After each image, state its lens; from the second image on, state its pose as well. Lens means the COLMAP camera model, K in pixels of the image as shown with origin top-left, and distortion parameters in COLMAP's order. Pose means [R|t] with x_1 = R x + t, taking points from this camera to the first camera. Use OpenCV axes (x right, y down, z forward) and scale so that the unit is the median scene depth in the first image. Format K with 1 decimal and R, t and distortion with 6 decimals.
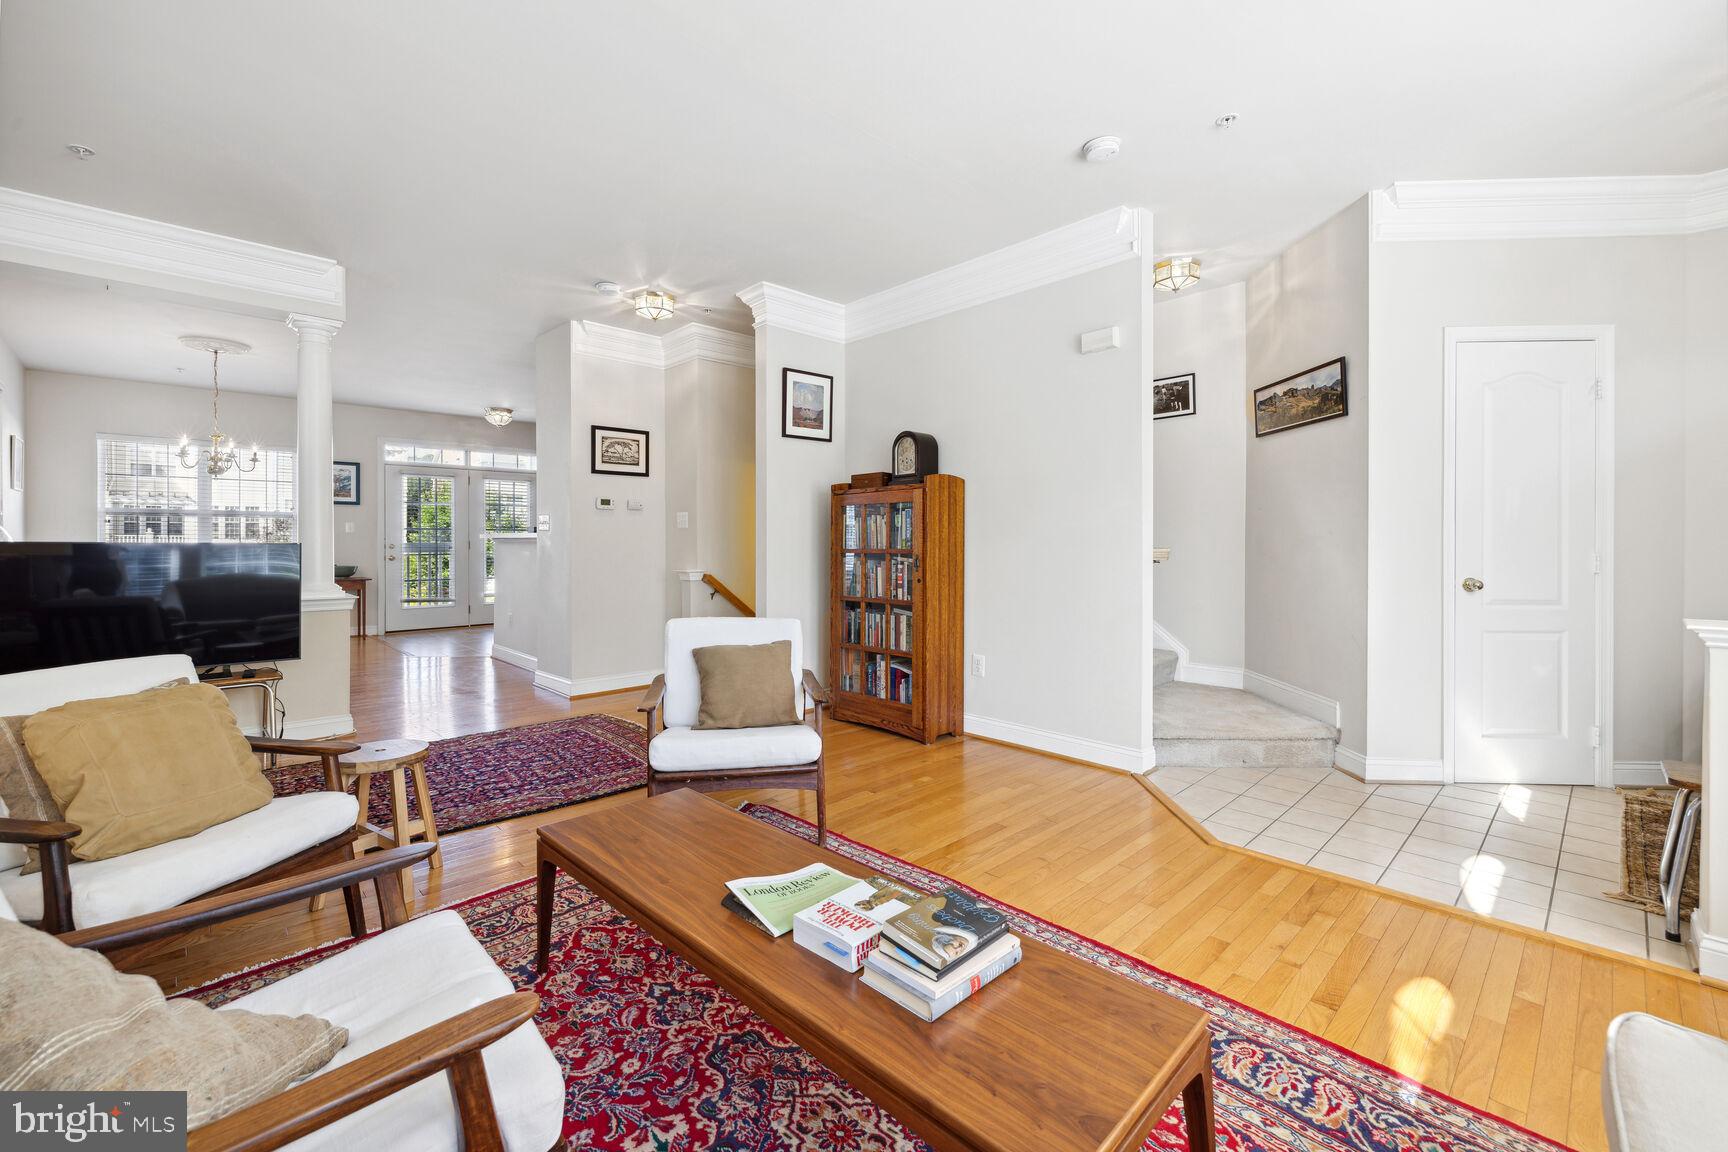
lens RADIAL K [[733.8, 0, 849.6], [0, 733.8, 543.1], [0, 0, 1]] dist [-0.001447, 0.001779]
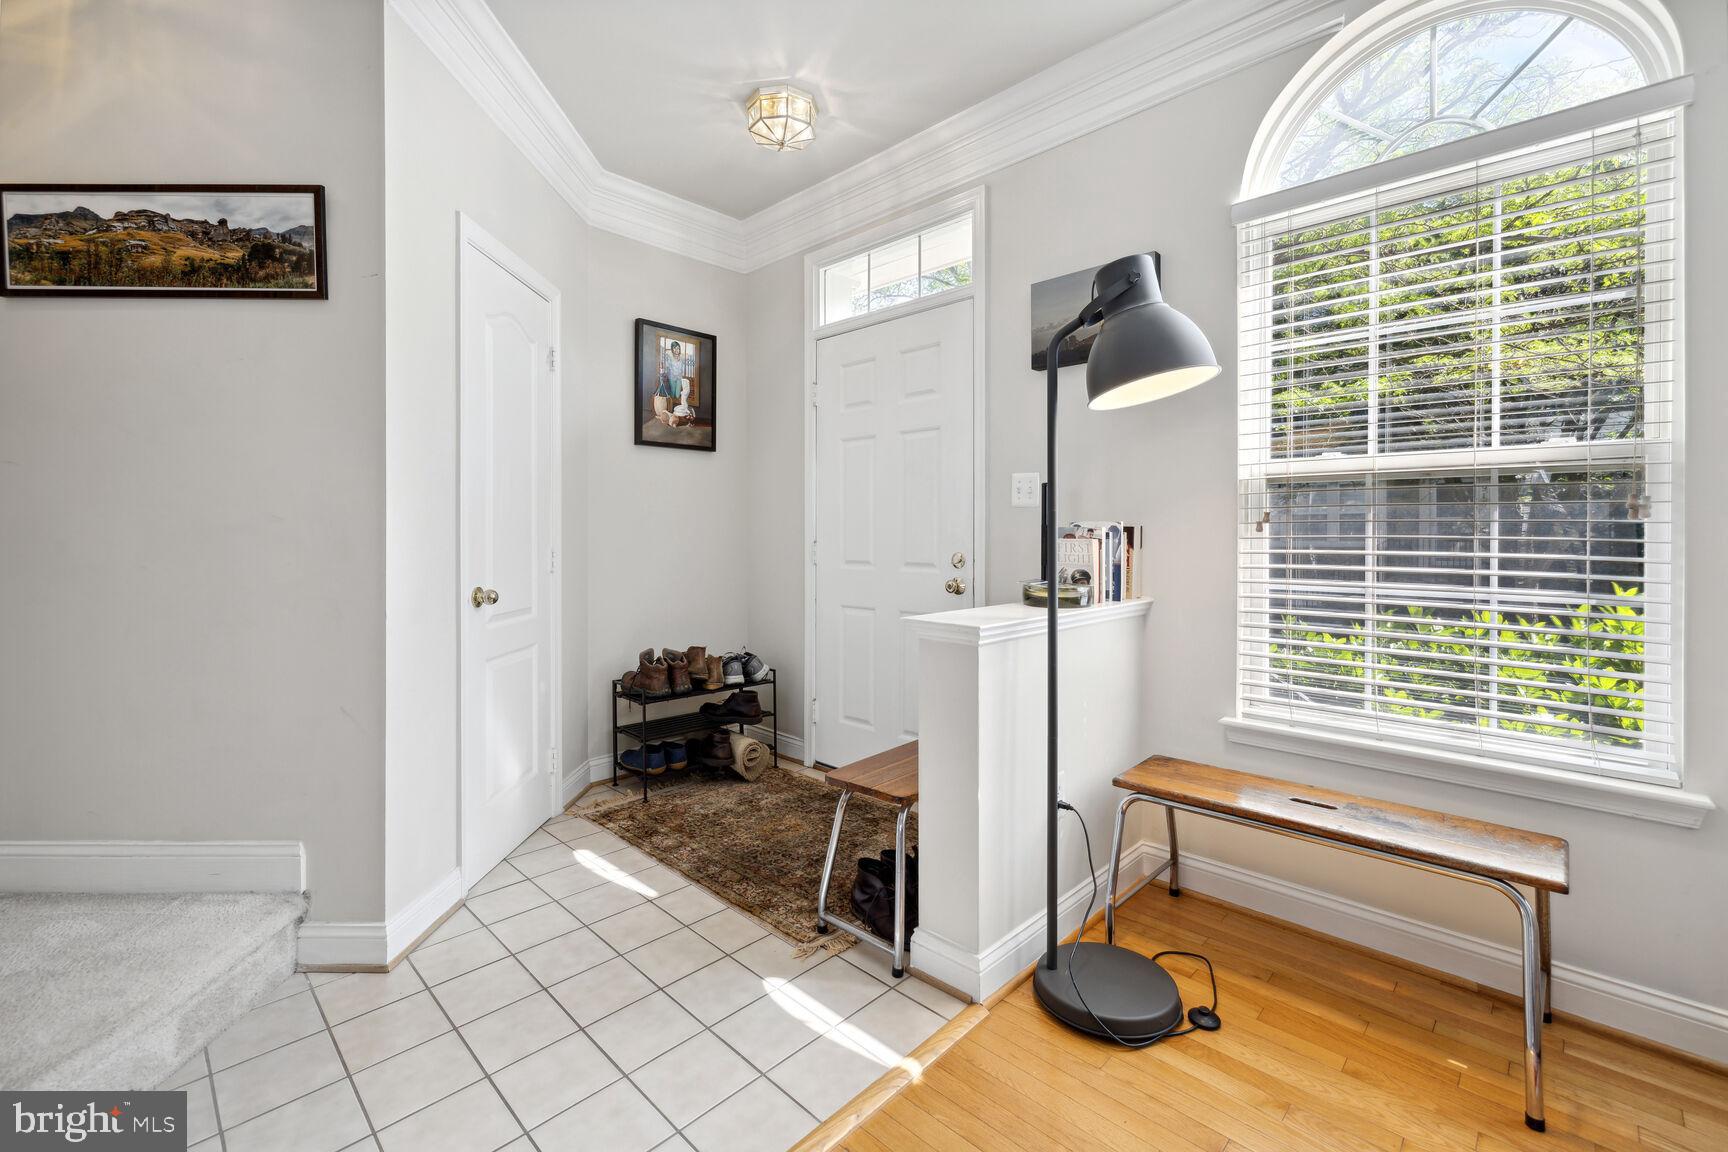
lens RADIAL K [[733.8, 0, 869.3], [0, 733.8, 537.5], [0, 0, 1]] dist [-0.001447, 0.001779]
pose [[-0.033916, 0.007276, 0.999398, 0.138101], [0.004130, 0.999966, -0.007140, 0.006247], [-0.999416, 0.003885, -0.033945, 0.662266]]
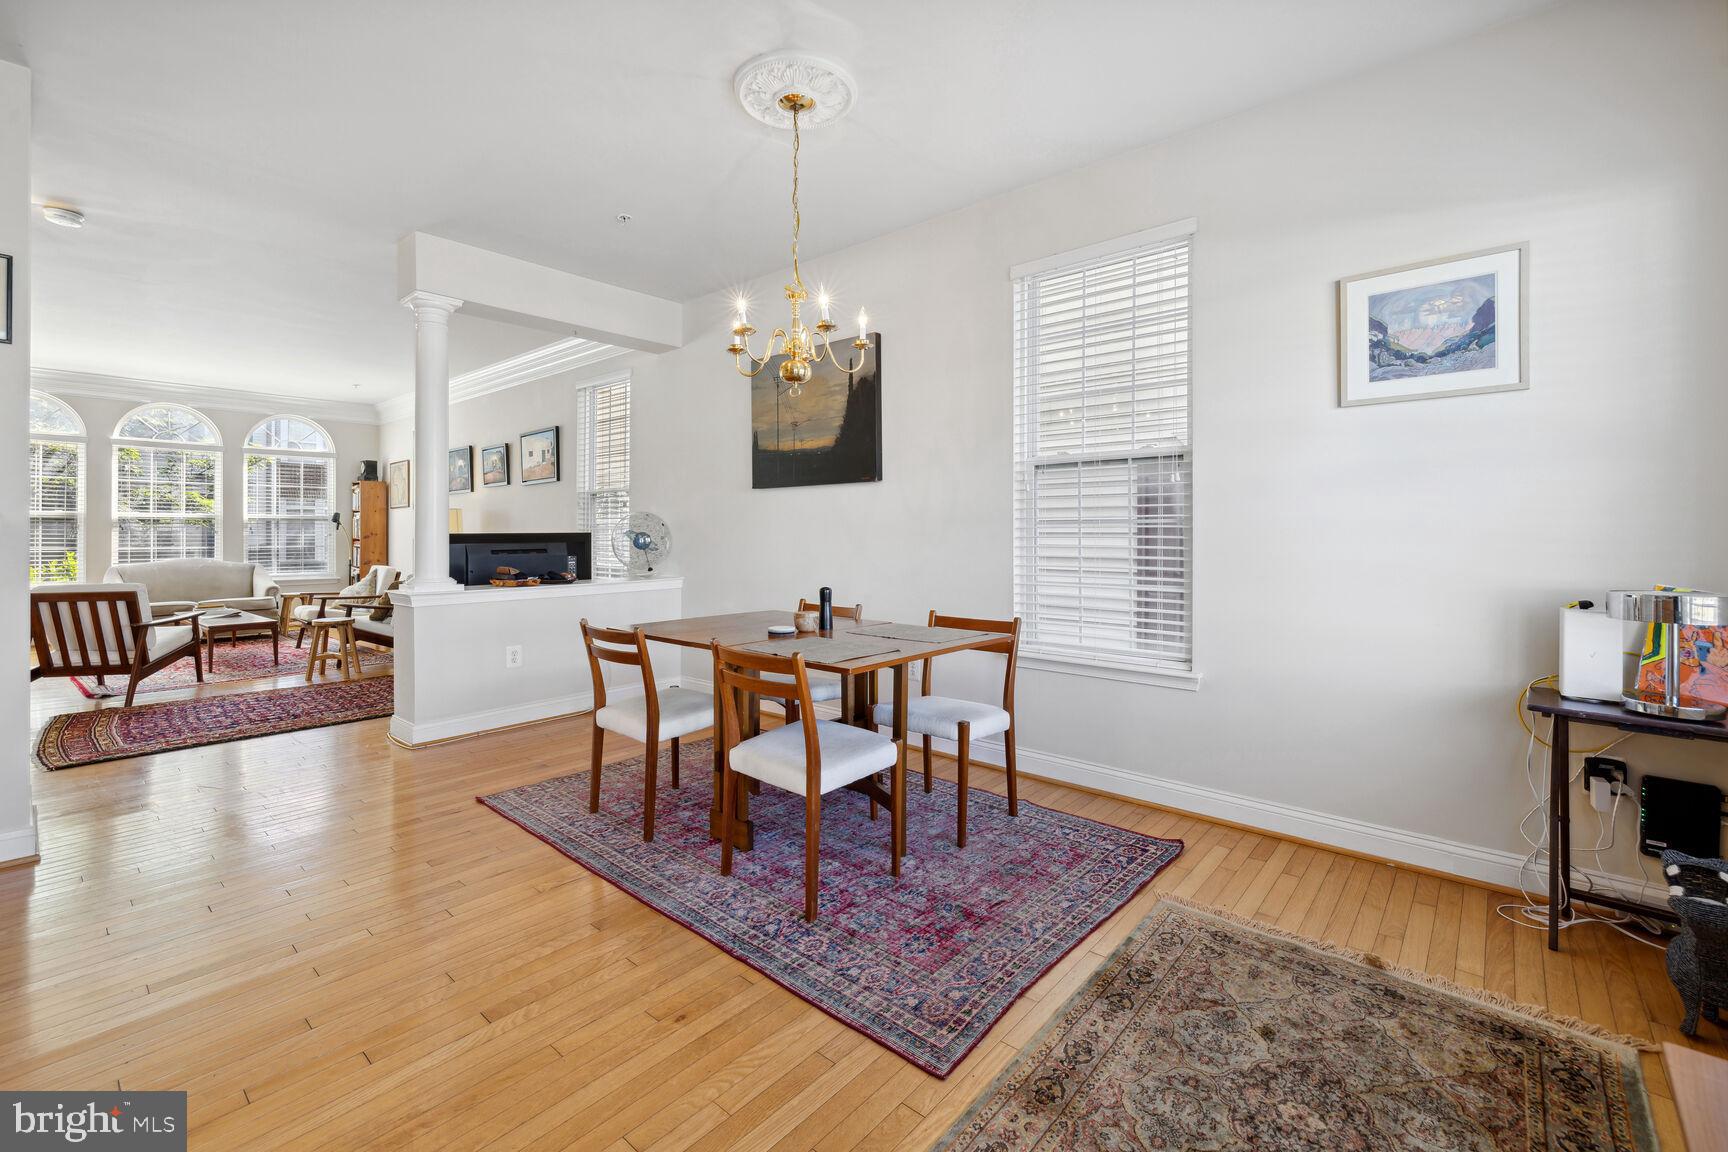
lens RADIAL K [[733.8, 0, 858.6], [0, 733.8, 532.5], [0, 0, 1]] dist [-0.001447, 0.001779]
pose [[-0.996238, 0.003057, -0.086606, -1.378455], [0.002308, 0.999959, 0.008751, -0.010879], [0.086629, 0.008518, -0.996204, 2.358318]]
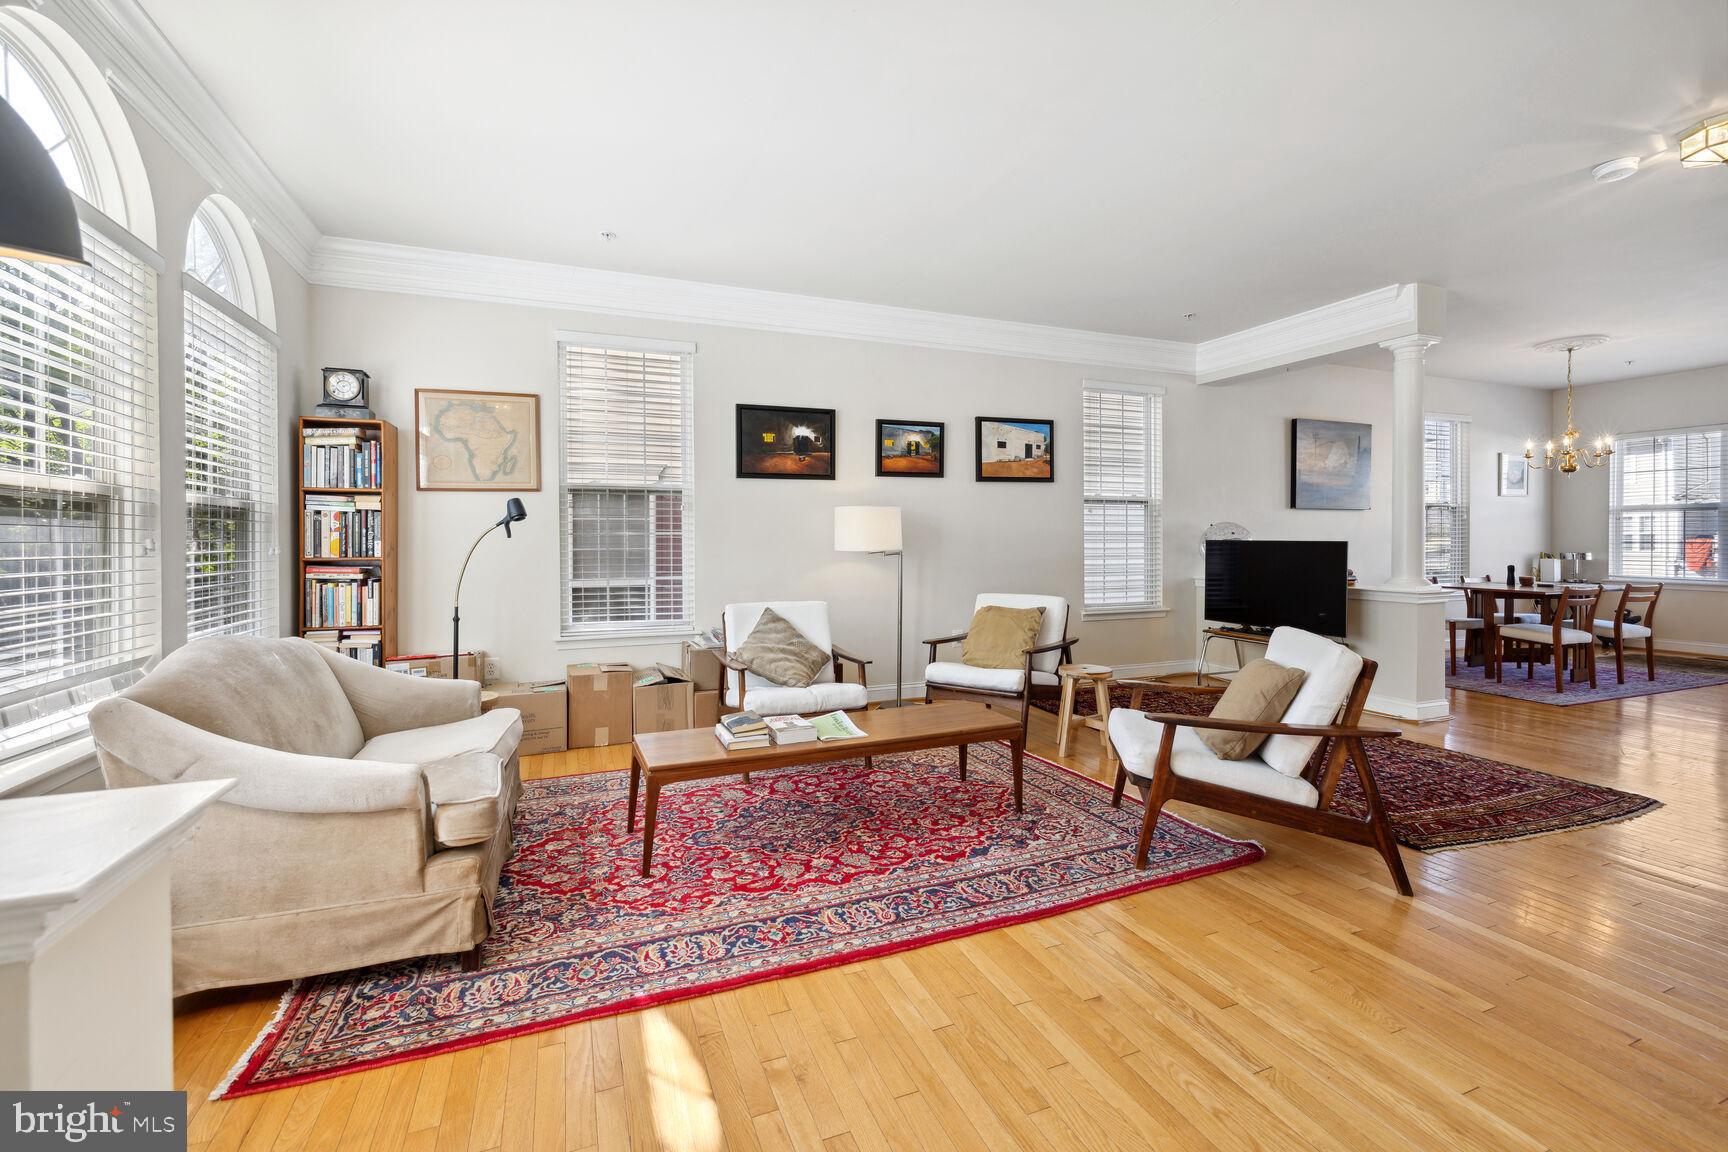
lens RADIAL K [[733.8, 0, 844.1], [0, 733.8, 544.0], [0, 0, 1]] dist [-0.001447, 0.001779]
pose [[-0.384481, 0.009169, -0.923088, 0.732061], [0.000329, 0.999952, 0.009795, -0.007450], [0.923133, 0.003462, -0.384465, 0.768353]]
